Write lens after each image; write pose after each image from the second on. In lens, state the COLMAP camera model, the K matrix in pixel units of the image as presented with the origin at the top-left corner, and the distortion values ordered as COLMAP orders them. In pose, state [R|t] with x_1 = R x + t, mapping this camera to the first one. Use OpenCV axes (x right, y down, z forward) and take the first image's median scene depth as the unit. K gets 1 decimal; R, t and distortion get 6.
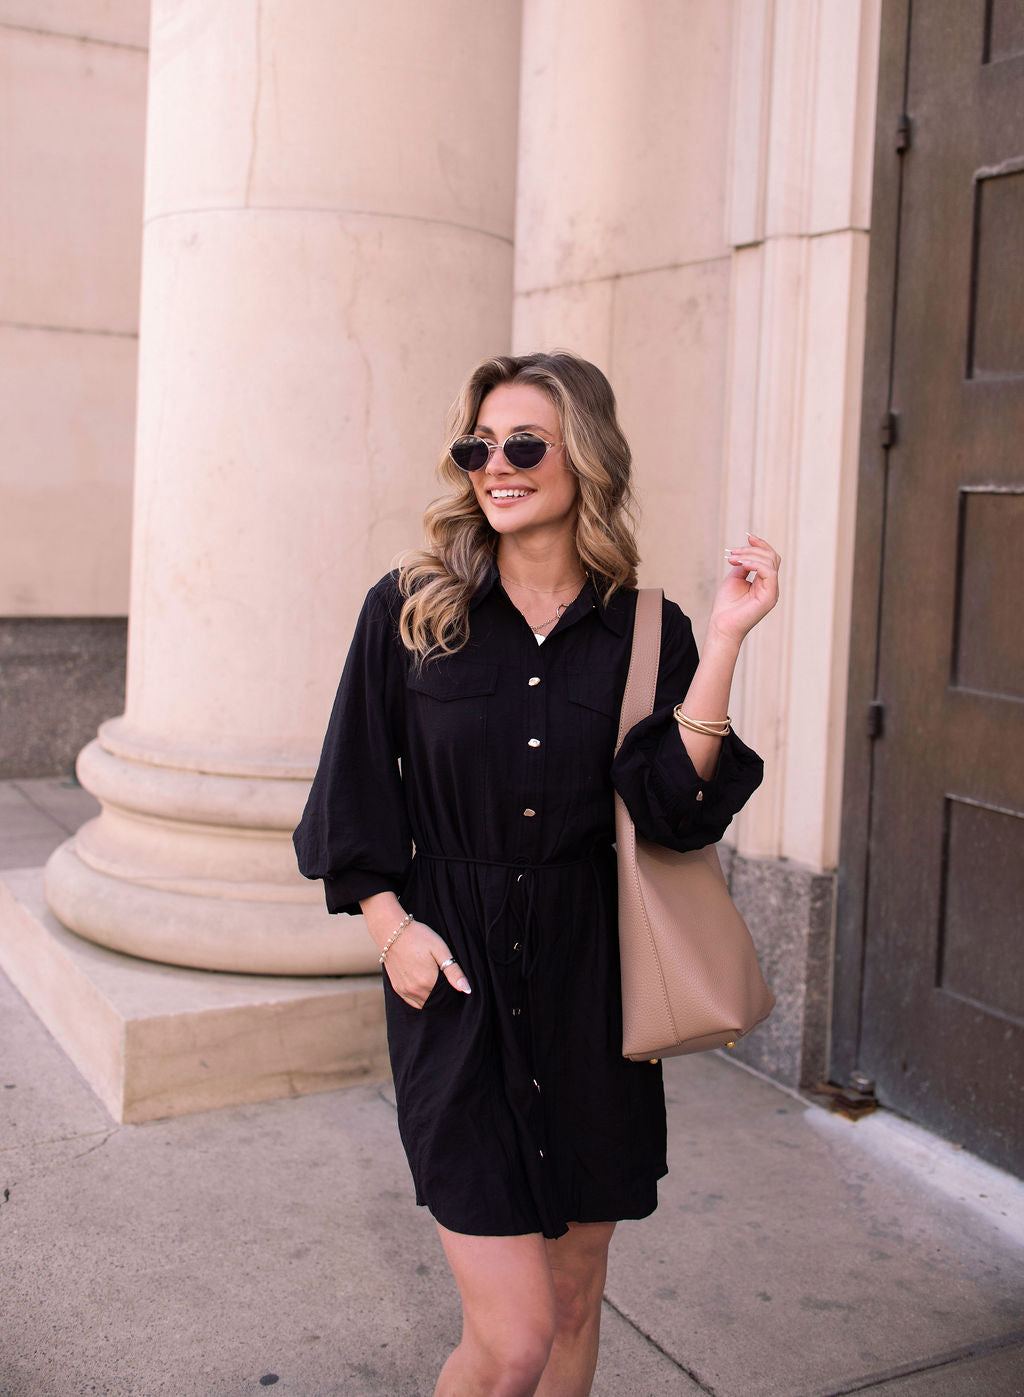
lens RADIAL K [[1604.4, 0, 507.9], [0, 1604.4, 570.0], [0, 0, 1]] dist [-0.006135, 0.090513]
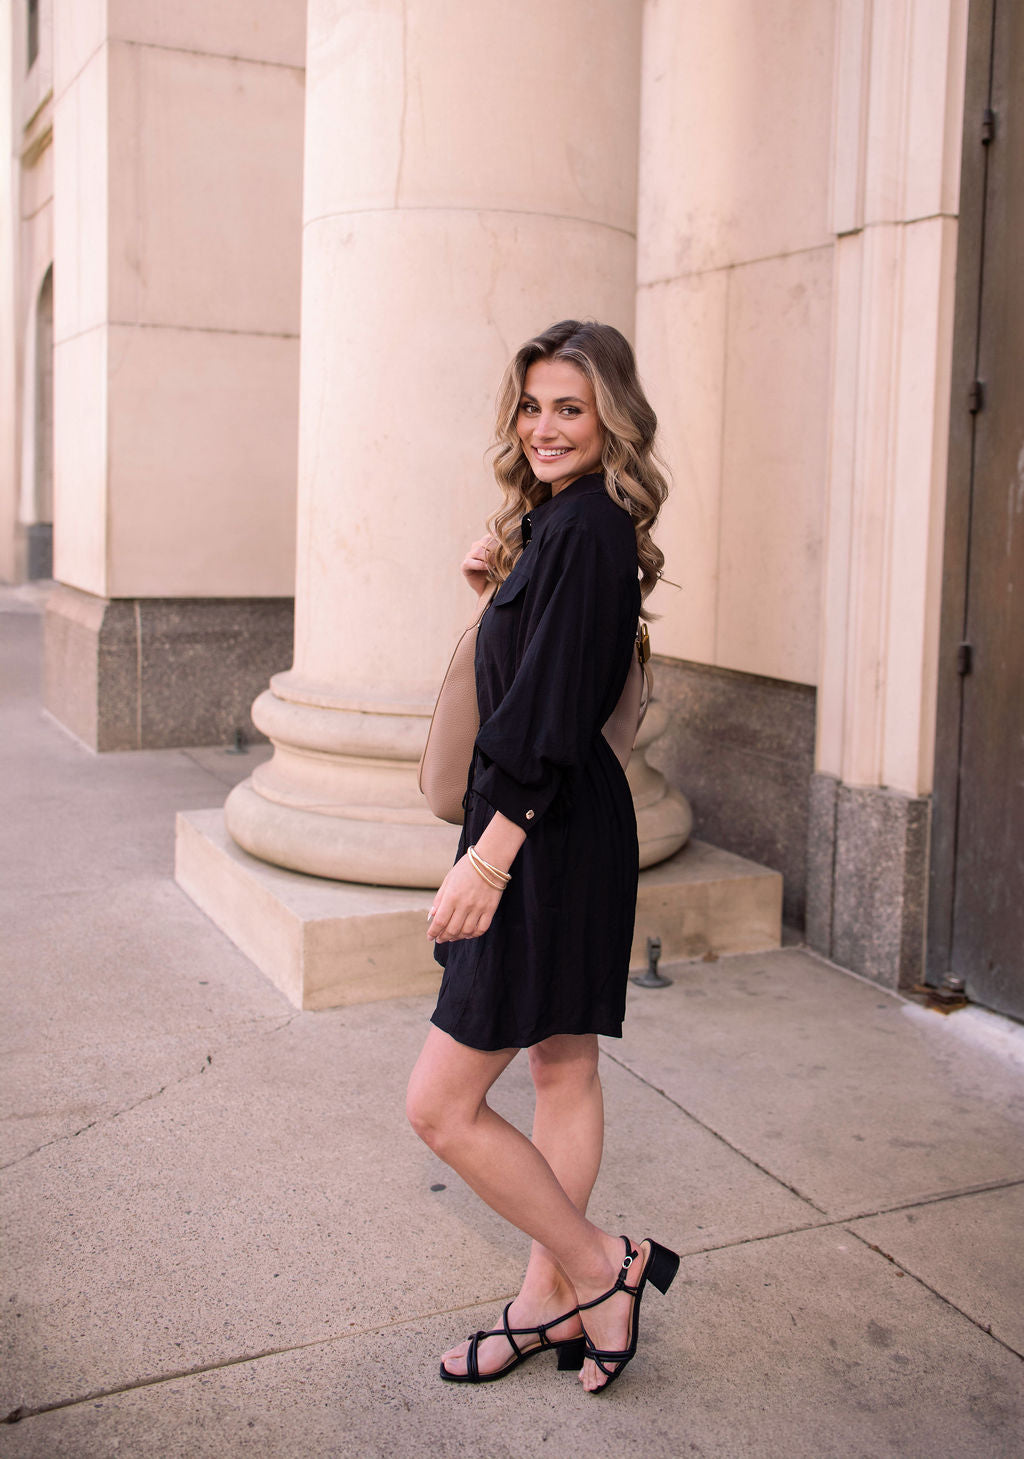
lens RADIAL K [[1575.5, 0, 564.3], [0, 1575.5, 620.7], [0, 0, 1]] dist [-0.001862, 0.062585]
pose [[0.998839, -0.009746, -0.047185, 0.003502], [0.011159, 0.999495, 0.029764, 0.031854], [0.046871, -0.030256, 0.998443, -0.105320]]
